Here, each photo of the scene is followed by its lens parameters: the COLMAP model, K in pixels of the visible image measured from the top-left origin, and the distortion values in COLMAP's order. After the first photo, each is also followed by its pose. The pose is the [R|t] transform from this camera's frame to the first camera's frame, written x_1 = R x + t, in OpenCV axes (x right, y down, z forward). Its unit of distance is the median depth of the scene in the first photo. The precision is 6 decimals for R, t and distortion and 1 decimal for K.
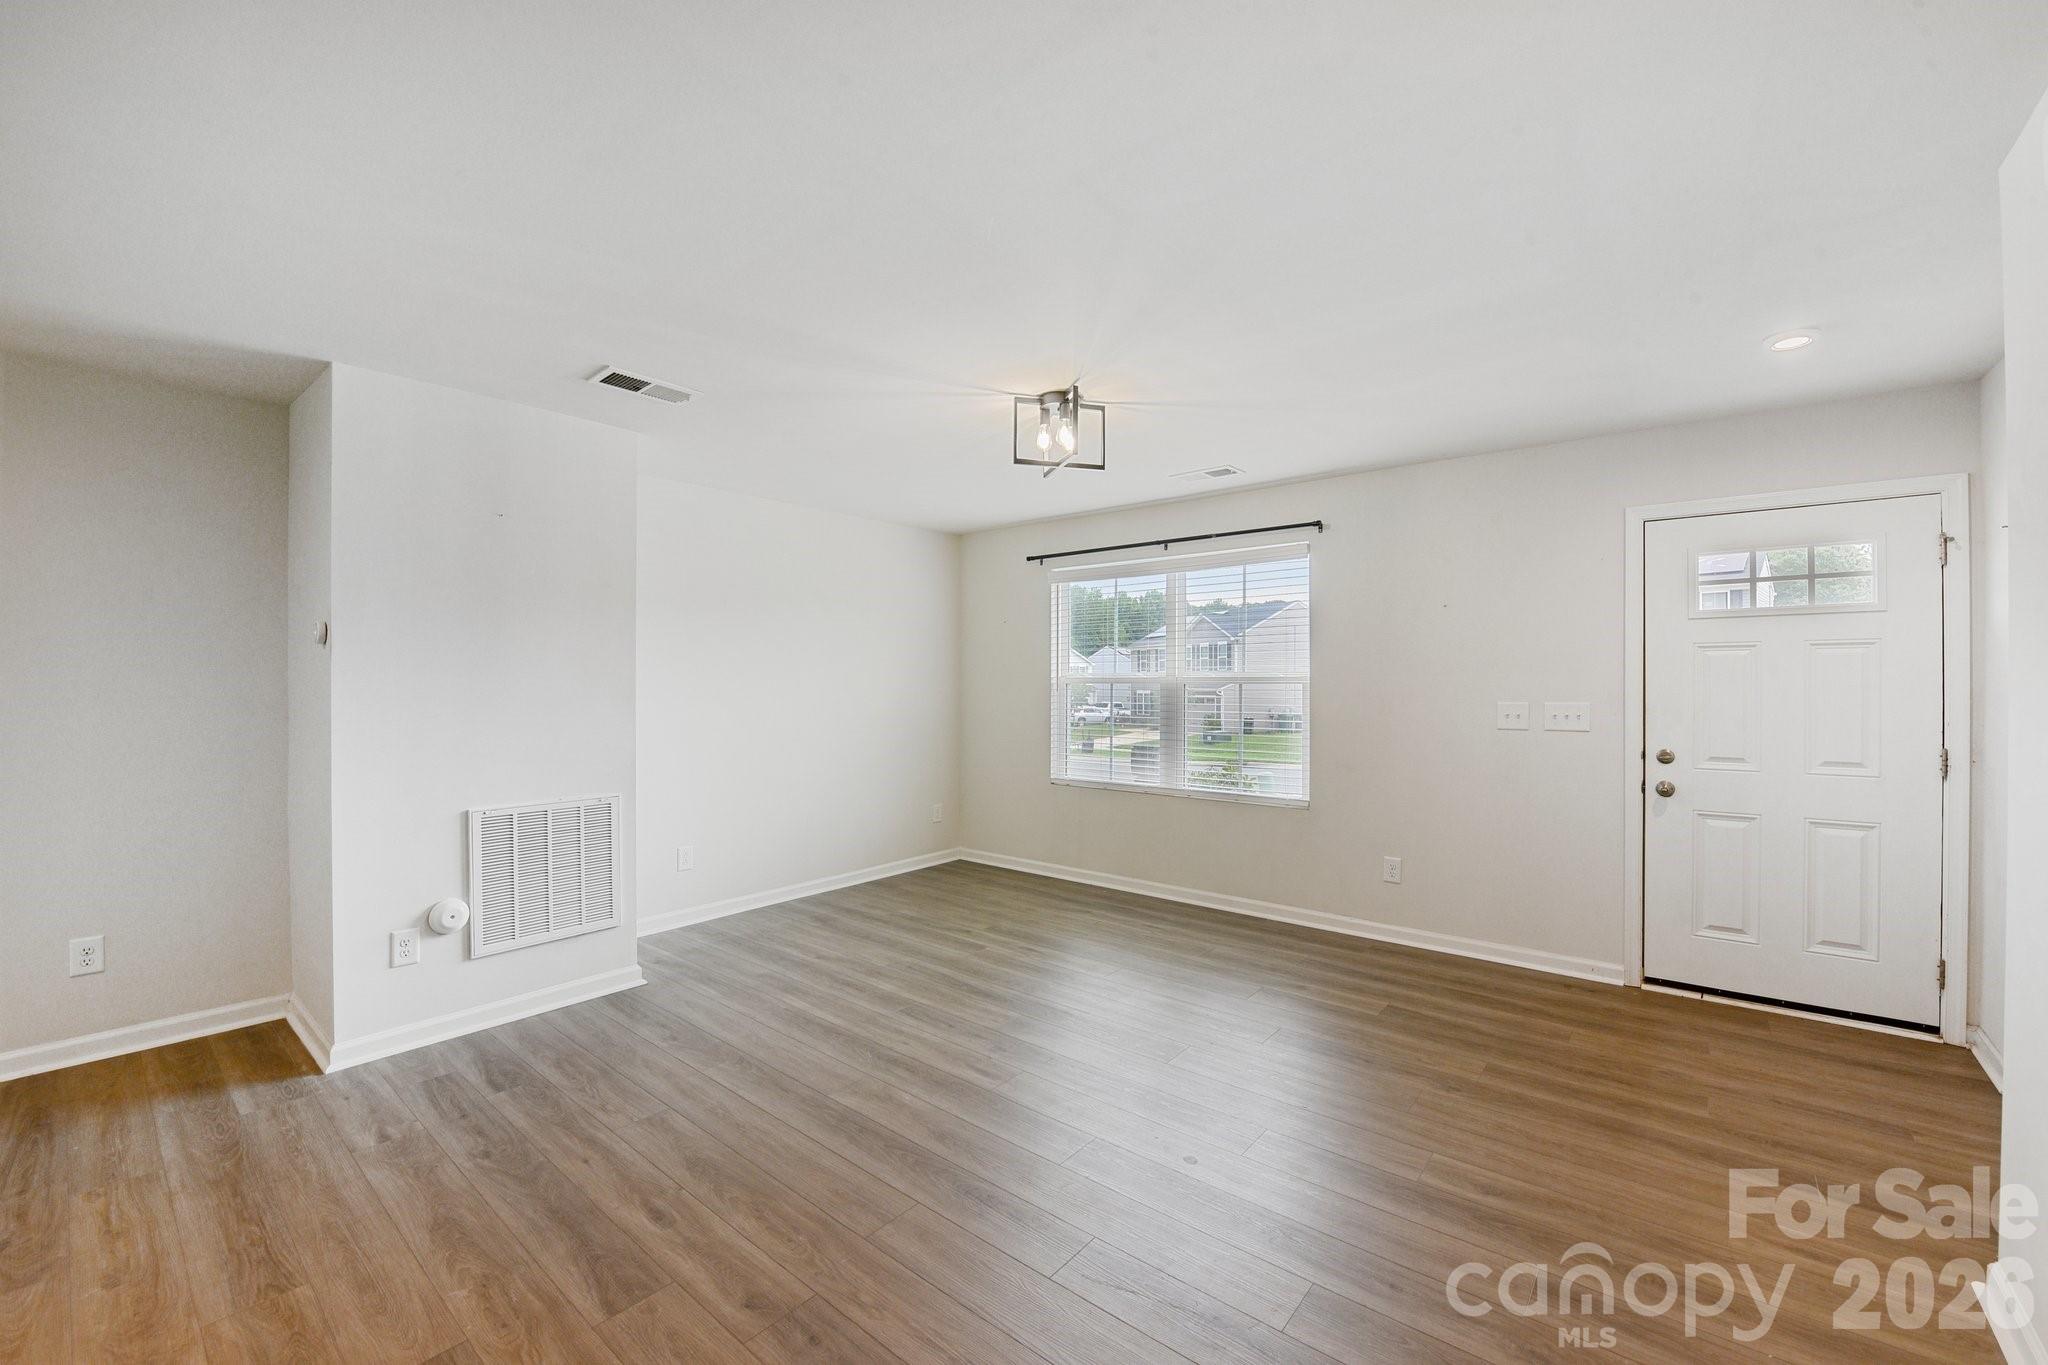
lens RADIAL K [[815.9, 0, 1024.0], [0, 815.9, 682.5], [0, 0, 1]] dist [-0.012418, -0.000134]
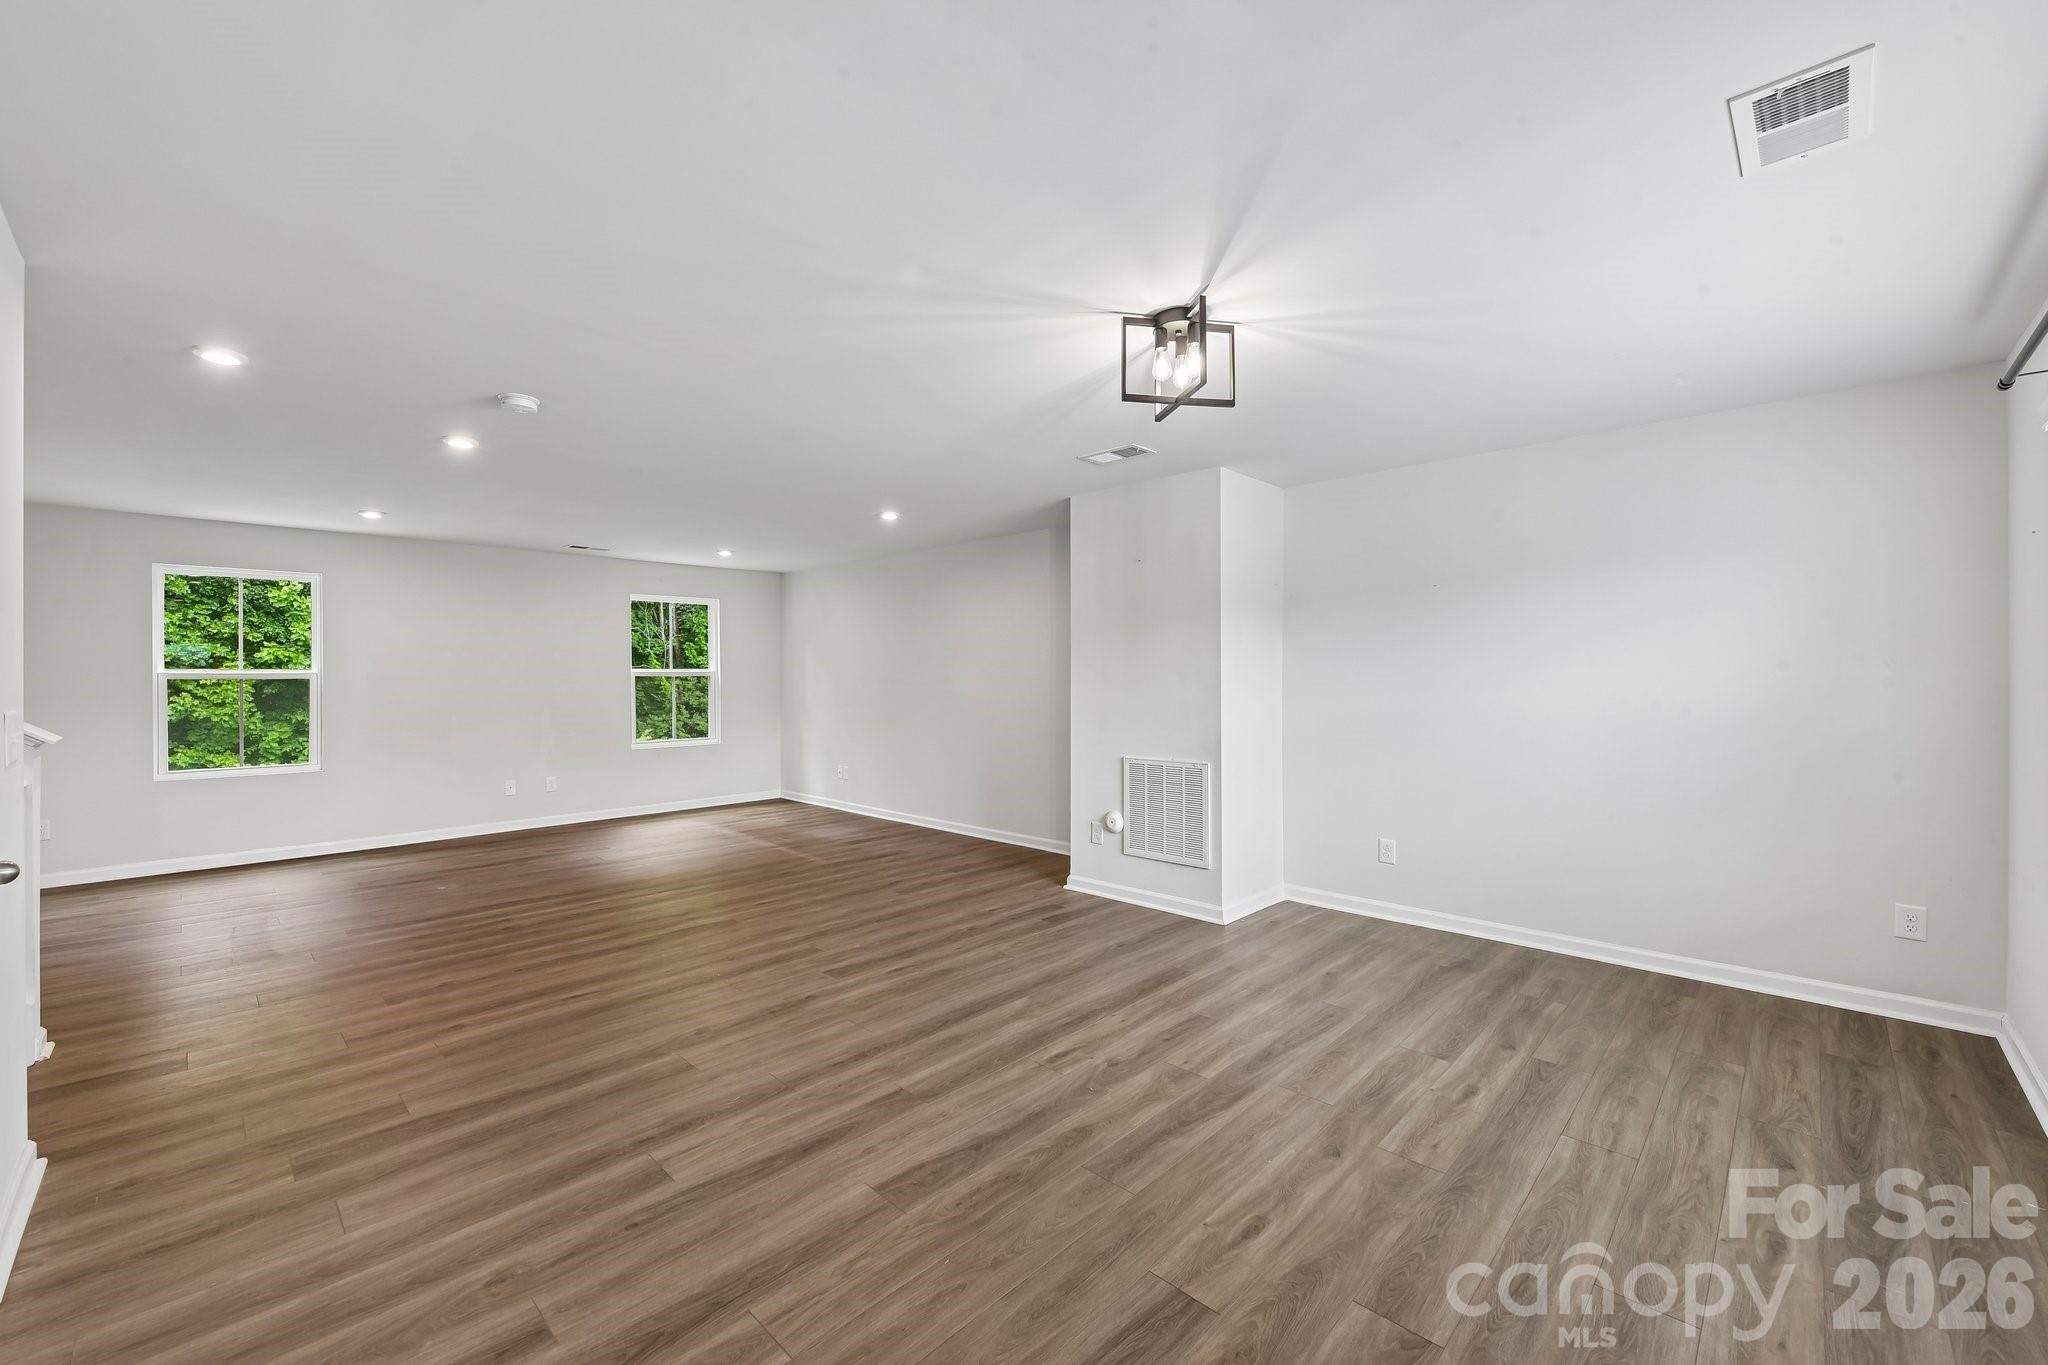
lens RADIAL K [[817.9, 0, 1022.9], [0, 817.9, 672.8], [0, 0, 1]] dist [0.003651, -0.000182]
pose [[-0.075135, -0.004498, -0.997163, 0.880397], [0.004756, 0.999977, -0.004869, 0.004681], [0.997162, -0.005109, -0.075112, 0.927340]]
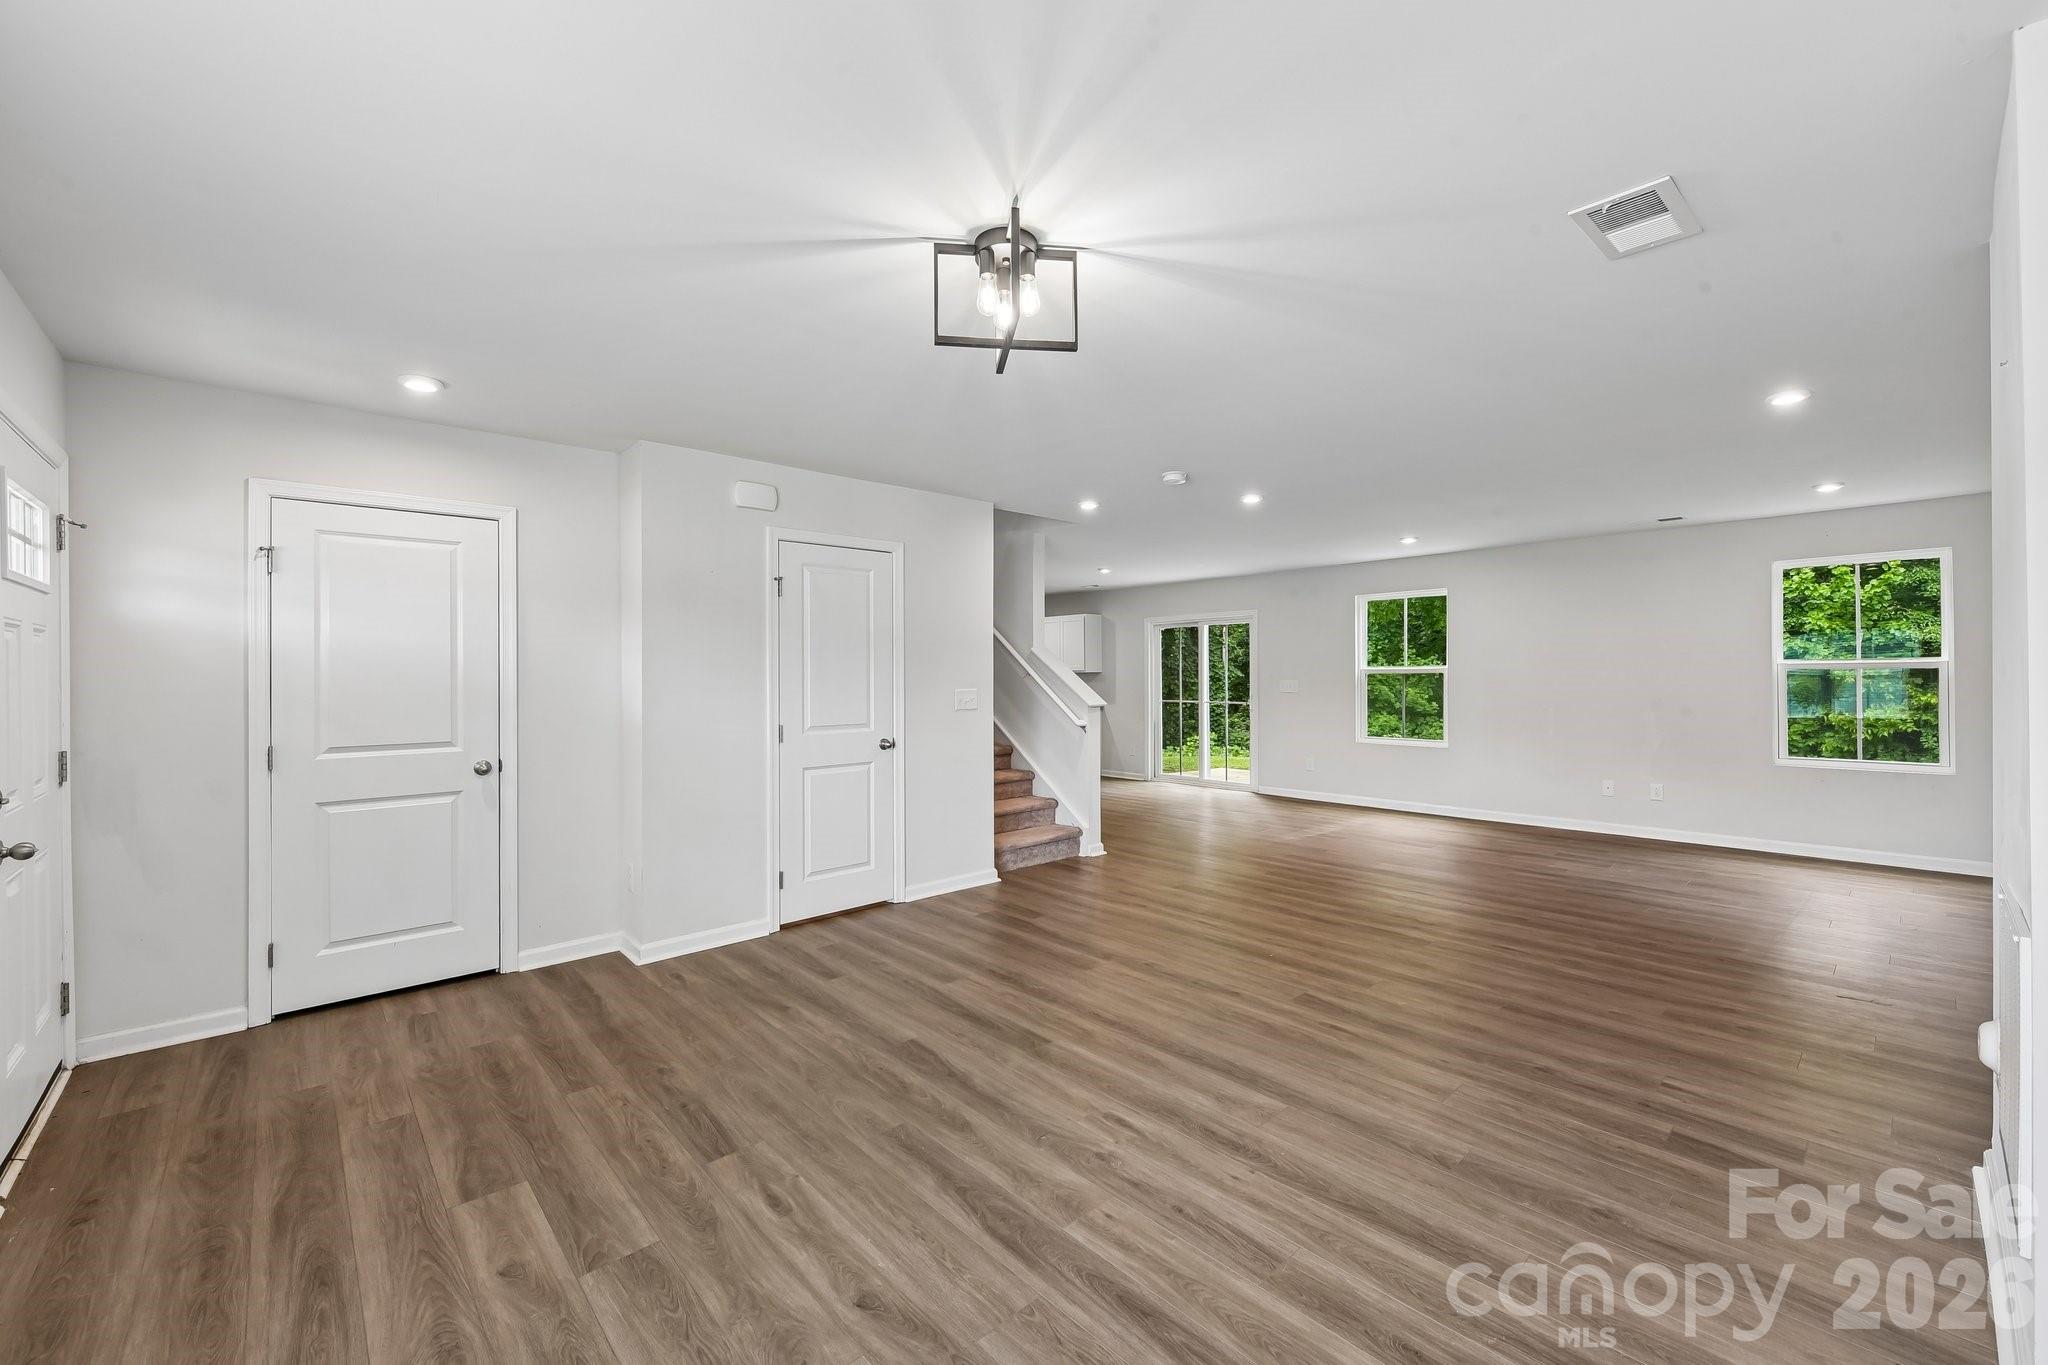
lens RADIAL K [[817.9, 0, 1022.9], [0, 817.9, 672.8], [0, 0, 1]] dist [0.003651, -0.000182]
pose [[-0.990269, 0.005204, 0.139068, -0.060654], [0.004856, 0.999984, -0.002844, 0.001197], [-0.139080, -0.002141, -0.990279, 1.690895]]
